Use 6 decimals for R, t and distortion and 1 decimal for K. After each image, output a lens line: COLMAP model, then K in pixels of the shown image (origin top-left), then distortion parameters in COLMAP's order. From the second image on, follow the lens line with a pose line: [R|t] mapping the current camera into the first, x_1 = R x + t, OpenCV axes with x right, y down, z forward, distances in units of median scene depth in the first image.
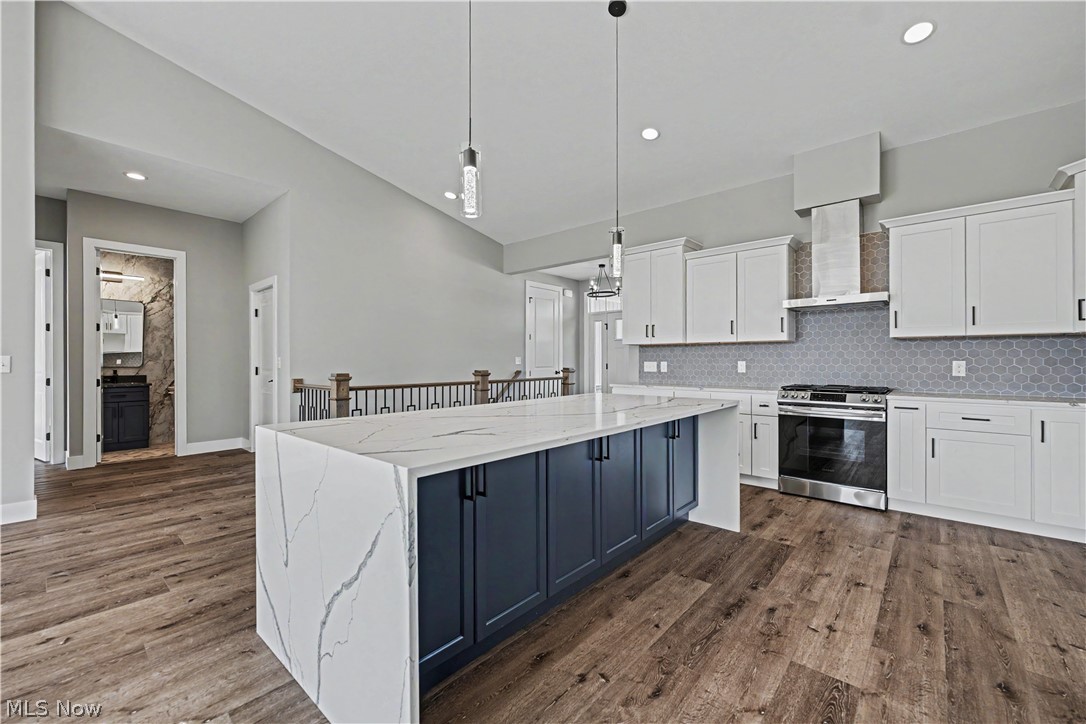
lens RADIAL K [[444.8, 0, 554.0], [0, 444.8, 362.0], [0, 0, 1]] dist [-0.007291, 0.001270]
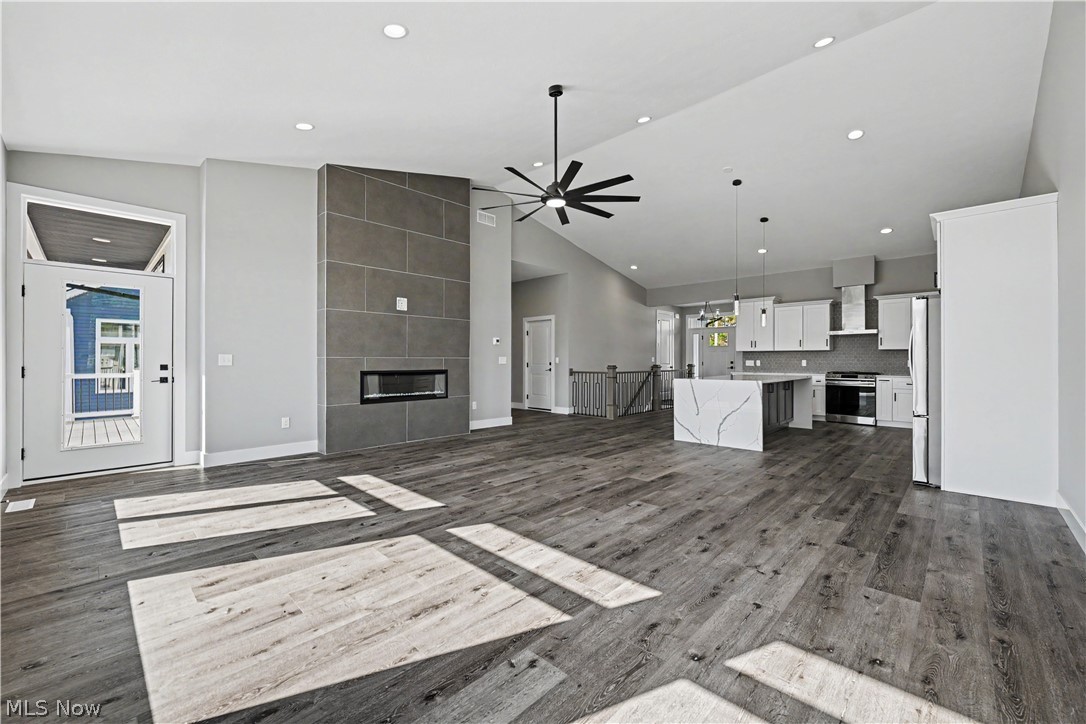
lens RADIAL K [[444.8, 0, 545.8], [0, 444.8, 361.5], [0, 0, 1]] dist [-0.007291, 0.001270]
pose [[0.998897, 0.002842, -0.046870, -0.751819], [-0.002629, 0.999986, 0.004613, -0.001585], [0.046883, -0.004485, 0.998890, -1.213672]]
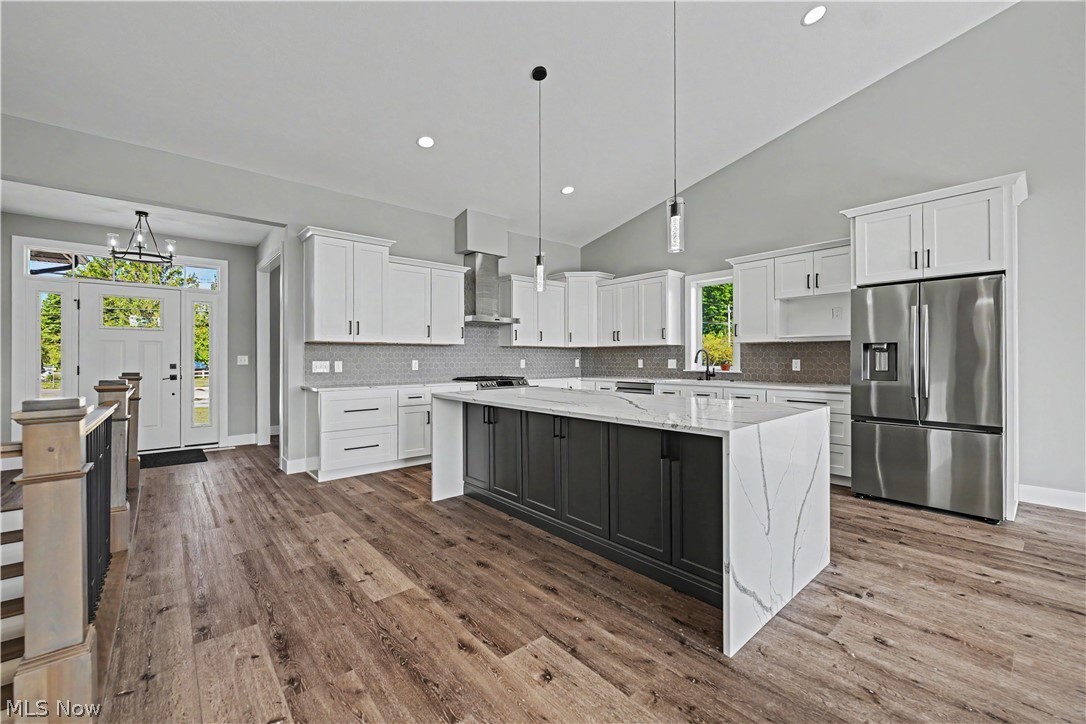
lens RADIAL K [[444.8, 0, 534.3], [0, 444.8, 357.7], [0, 0, 1]] dist [-0.007291, 0.001270]
pose [[0.145764, 0.004307, 0.989310, -0.827077], [0.005094, 0.999974, -0.005104, -0.001200], [-0.989306, 0.005783, 0.145739, 0.639982]]
